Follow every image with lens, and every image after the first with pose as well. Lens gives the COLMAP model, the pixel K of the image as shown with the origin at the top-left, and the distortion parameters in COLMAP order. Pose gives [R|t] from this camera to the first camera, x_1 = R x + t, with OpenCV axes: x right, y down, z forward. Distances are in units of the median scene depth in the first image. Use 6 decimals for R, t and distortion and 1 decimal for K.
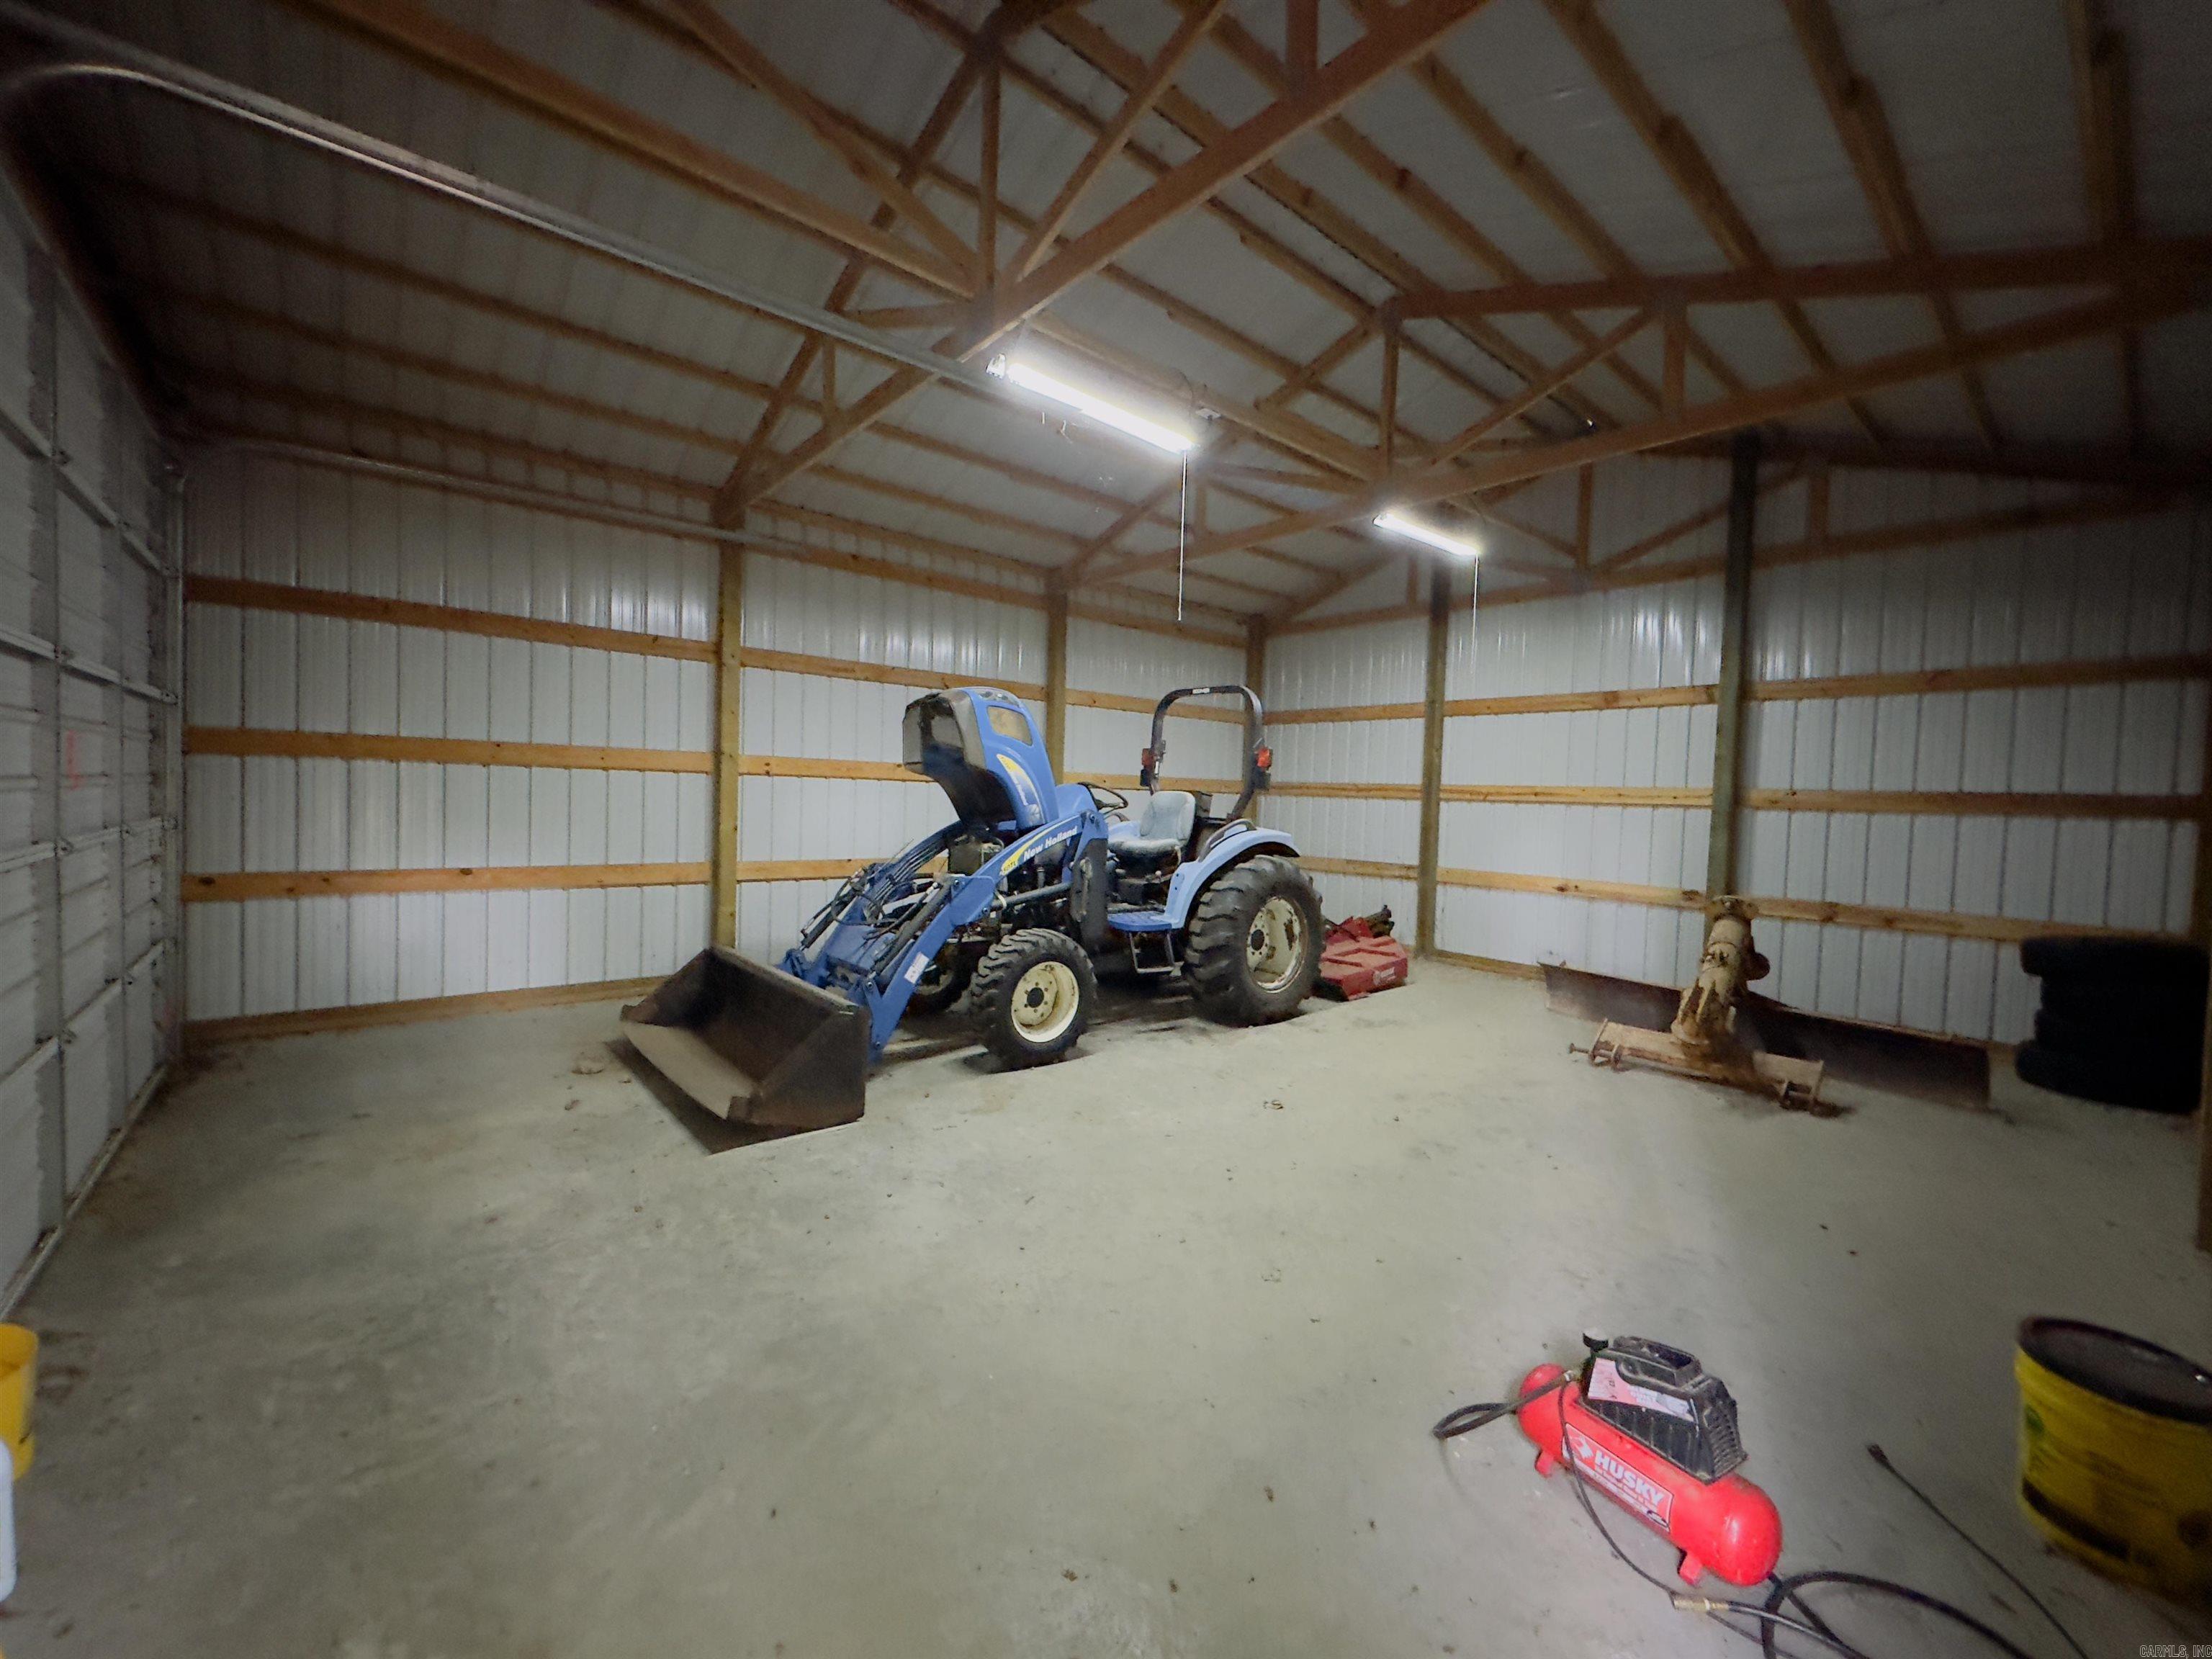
lens RADIAL K [[883.3, 0, 1104.9], [0, 883.3, 824.9], [0, 0, 1]] dist [-0.000705, -0.000008]
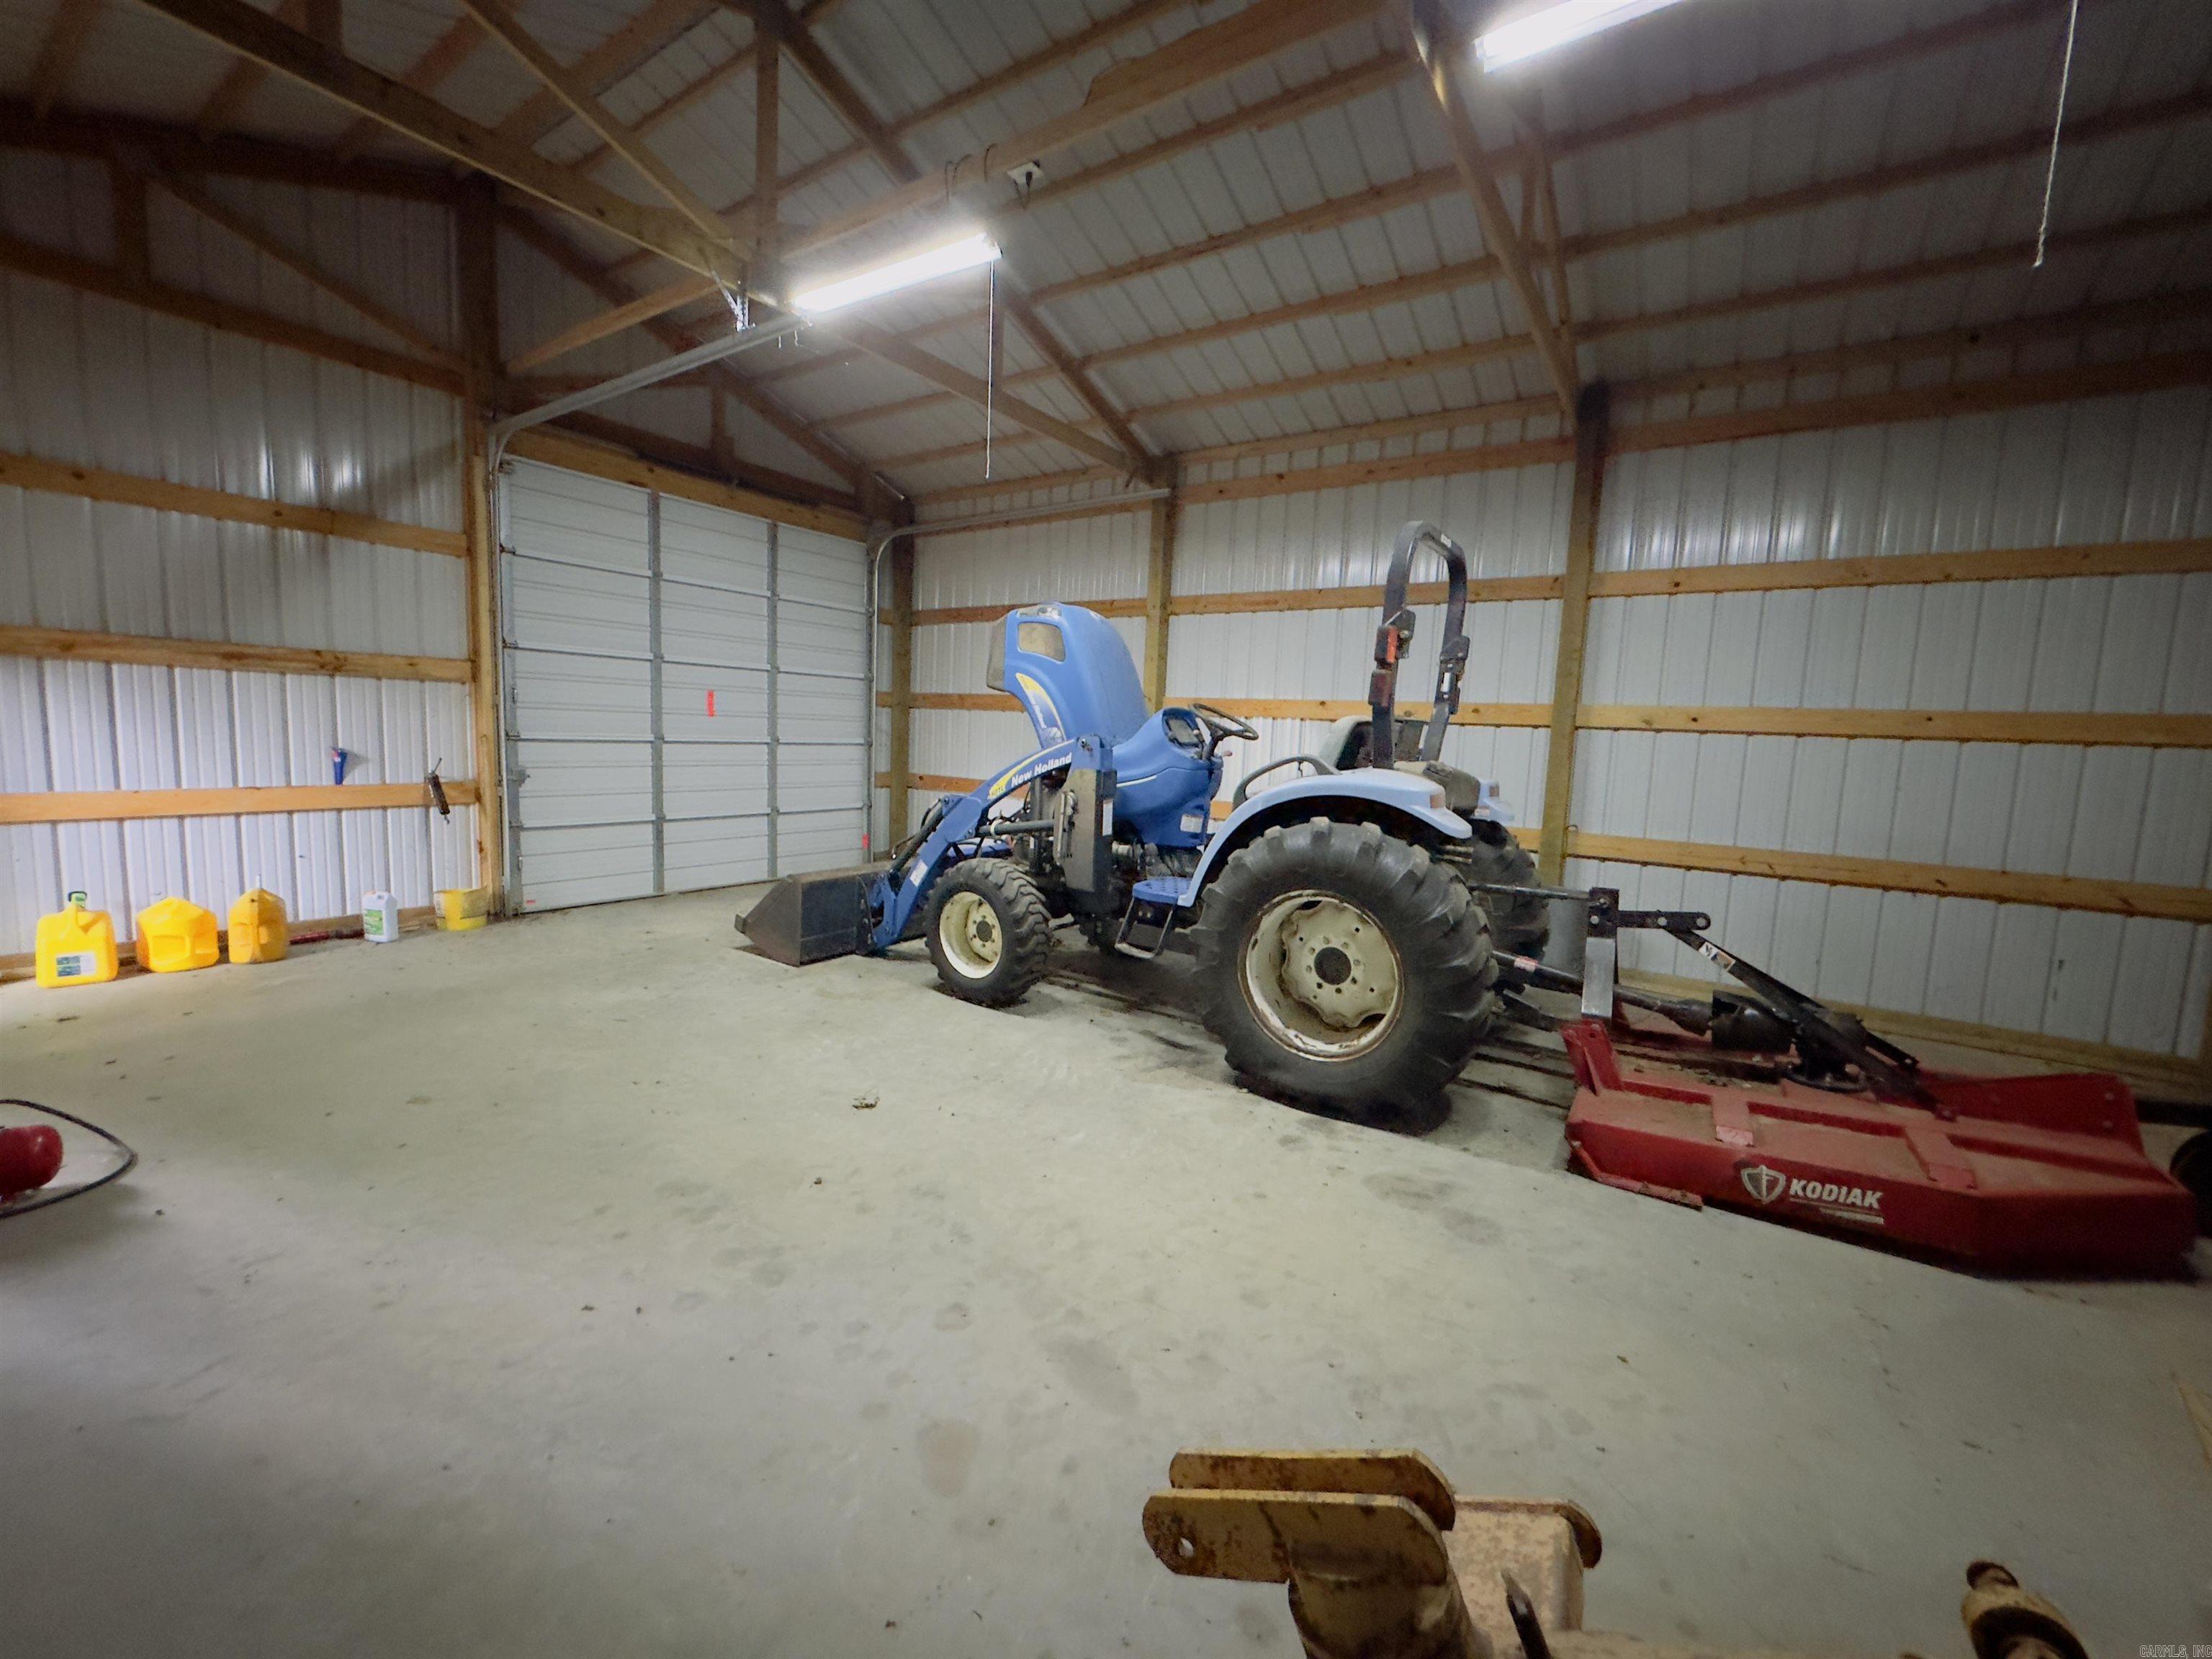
lens RADIAL K [[883.3, 0, 1104.9], [0, 883.3, 824.9], [0, 0, 1]] dist [-0.000705, -0.000008]
pose [[0.267253, 0.082469, -0.960091, 0.768775], [-0.067438, 0.995489, 0.066738, 0.011187], [0.961264, 0.046910, 0.271609, 0.787159]]
